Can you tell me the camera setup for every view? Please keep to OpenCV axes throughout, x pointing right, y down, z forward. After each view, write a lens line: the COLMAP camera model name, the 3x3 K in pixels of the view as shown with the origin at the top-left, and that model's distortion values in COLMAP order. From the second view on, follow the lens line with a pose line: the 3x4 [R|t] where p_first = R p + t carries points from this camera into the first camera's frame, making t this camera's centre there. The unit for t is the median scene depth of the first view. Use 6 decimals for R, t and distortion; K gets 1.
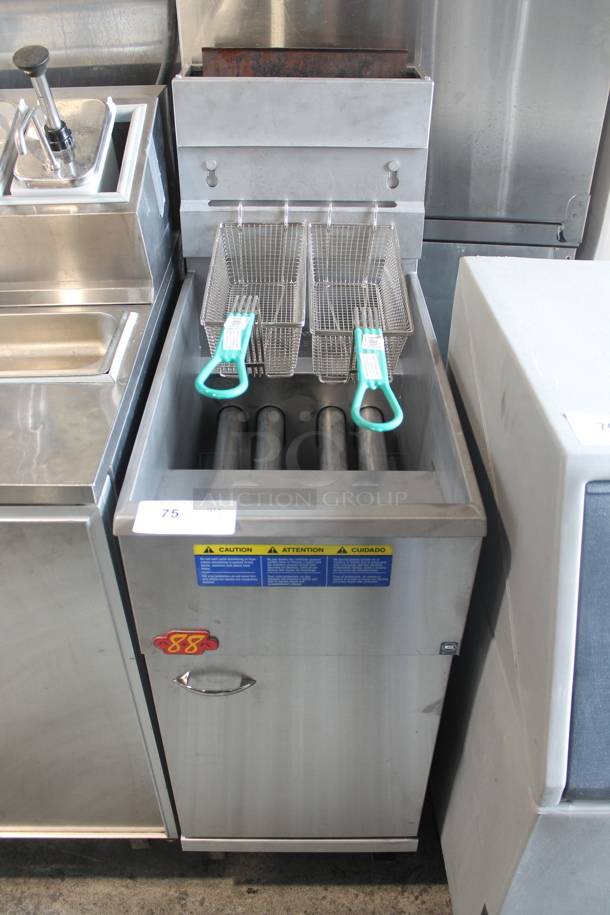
lens RADIAL K [[764.7, 0, 305.0], [0, 764.7, 457.5], [0, 0, 1]] dist [-0.160707, 0.116732]
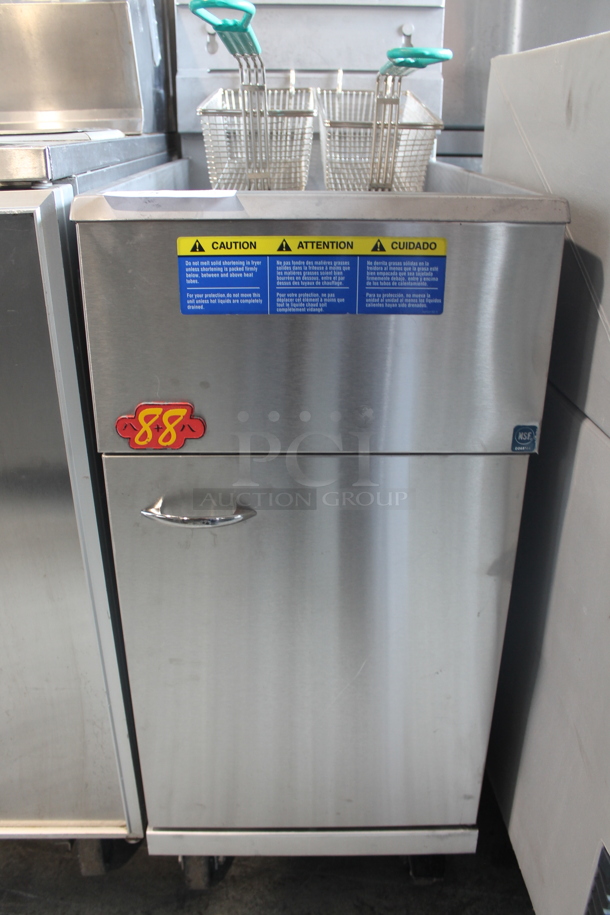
lens RADIAL K [[764.7, 0, 305.0], [0, 764.7, 457.5], [0, 0, 1]] dist [-0.160707, 0.116732]
pose [[0.999935, -0.004634, 0.010421, -0.022600], [0.006817, 0.975394, -0.220364, 0.351098], [-0.009144, 0.220421, 0.975362, 0.242612]]
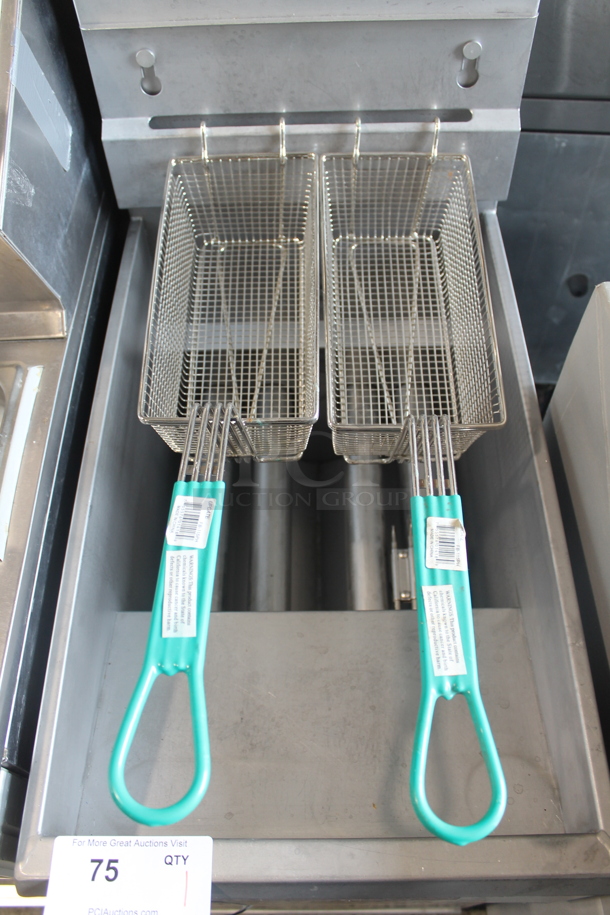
lens RADIAL K [[764.7, 0, 305.0], [0, 764.7, 457.5], [0, 0, 1]] dist [-0.160707, 0.116732]
pose [[0.999403, -0.018562, -0.029134, 0.005084], [0.027324, 0.940778, 0.337920, -0.310800], [0.021136, -0.338514, 0.940724, 0.405731]]
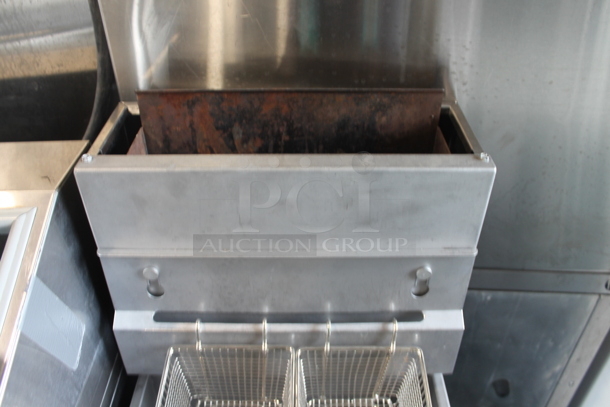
lens RADIAL K [[509.8, 0, 305.0], [0, 509.8, 203.5], [0, 0, 1]] dist [-0.160707, 0.116732]
pose [[0.999960, -0.008927, -0.000153, 0.014201], [0.008921, 0.999705, -0.022610, -0.471064], [0.000354, 0.022608, 0.999744, 0.582387]]
